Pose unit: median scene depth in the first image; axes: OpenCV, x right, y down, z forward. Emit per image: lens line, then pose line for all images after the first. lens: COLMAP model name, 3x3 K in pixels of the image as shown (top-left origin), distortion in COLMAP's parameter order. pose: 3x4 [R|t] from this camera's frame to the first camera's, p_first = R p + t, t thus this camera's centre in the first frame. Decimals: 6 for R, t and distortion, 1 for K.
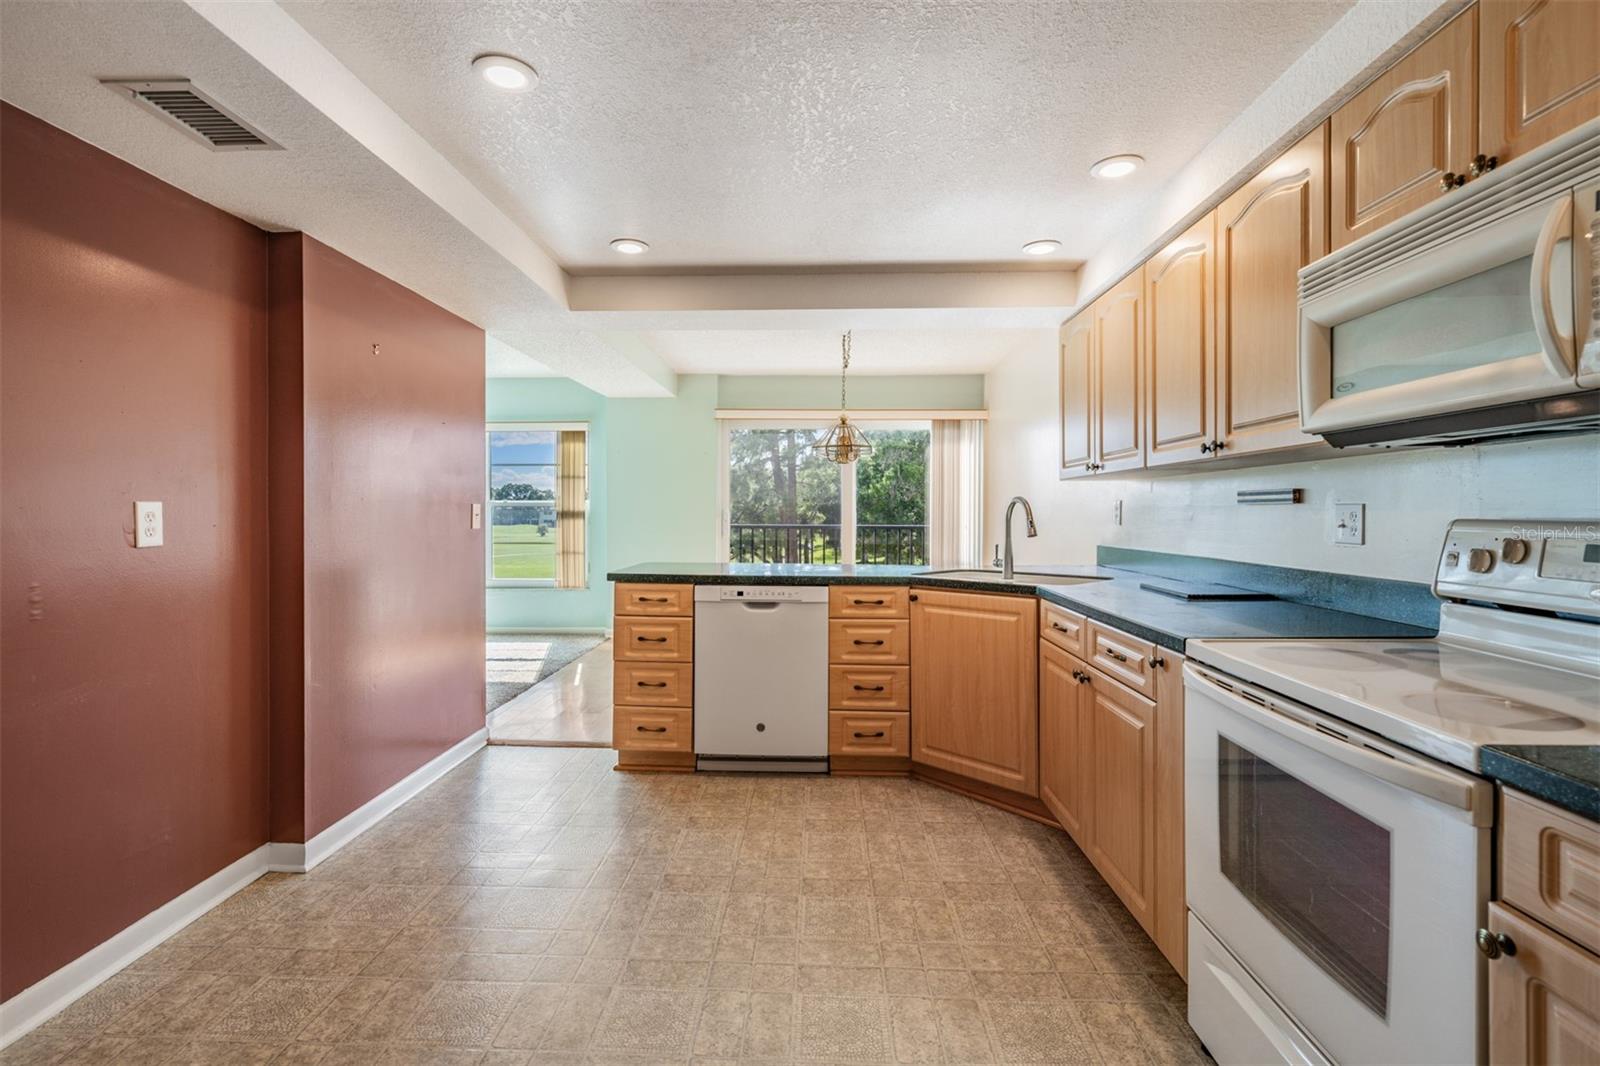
lens RADIAL K [[734.2, 0, 796.5], [0, 734.2, 514.5], [0, 0, 1]] dist [0.001962, 0.000872]
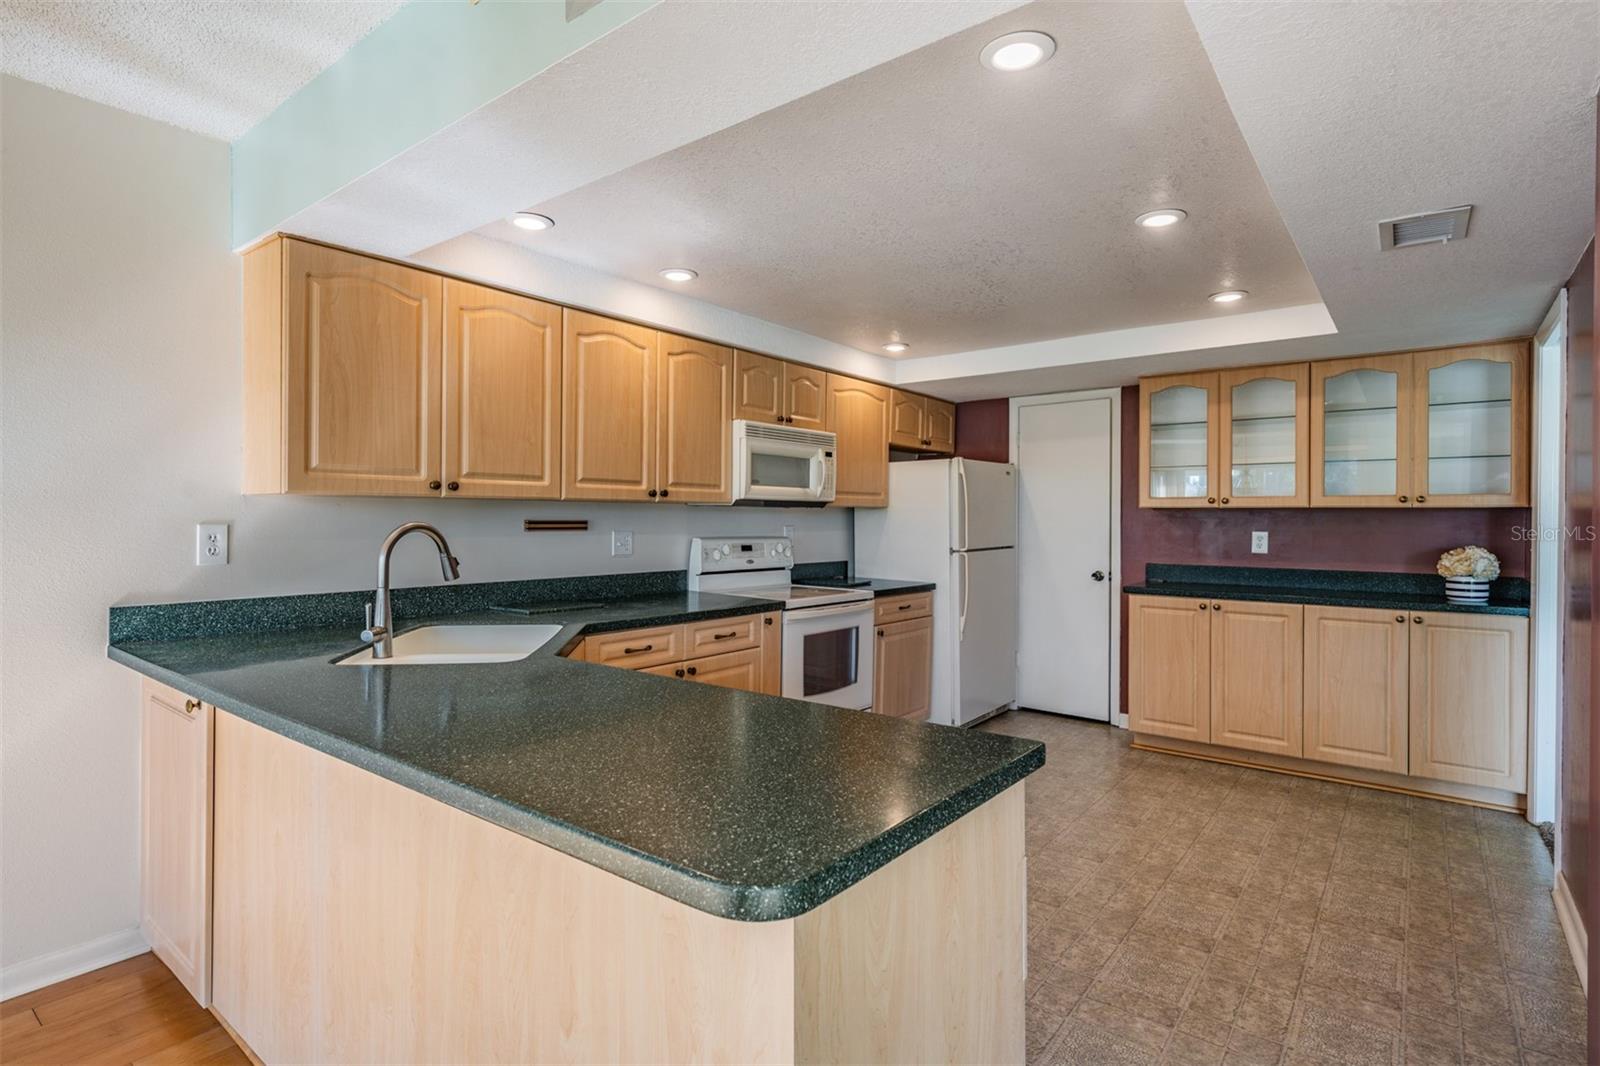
lens RADIAL K [[801.6, 0, 790.4], [0, 801.6, 519.0], [0, 0, 1]] dist [0.010949, -0.003611]
pose [[-0.803742, -0.007171, 0.594935, -0.417584], [-0.005490, 0.999974, 0.004637, -0.034495], [-0.594953, 0.000461, -0.803760, 1.479471]]
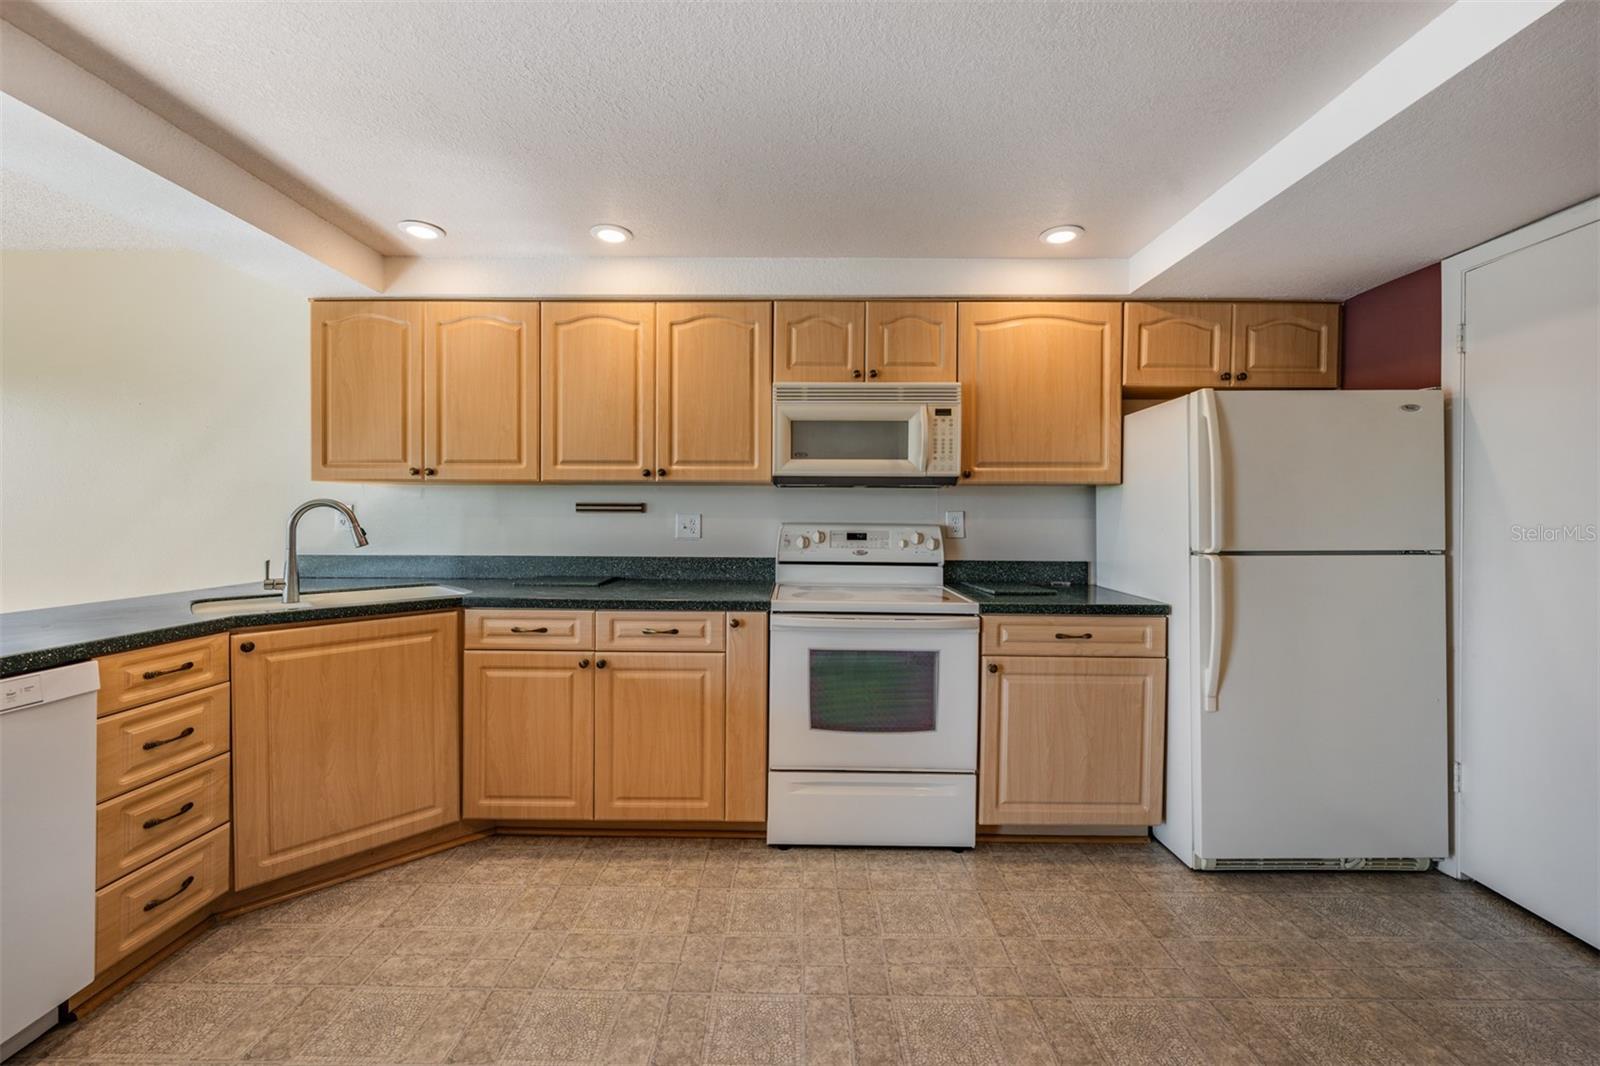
lens RADIAL K [[677.9, 0, 791.0], [0, 677.9, 507.7], [0, 0, 1]] dist [0.013704, 0.003724]
pose [[-0.024255, 0.007298, 0.999679, -0.505689], [-0.001944, 0.999971, -0.007347, -0.011358], [-0.999704, -0.002121, -0.024240, 0.535548]]
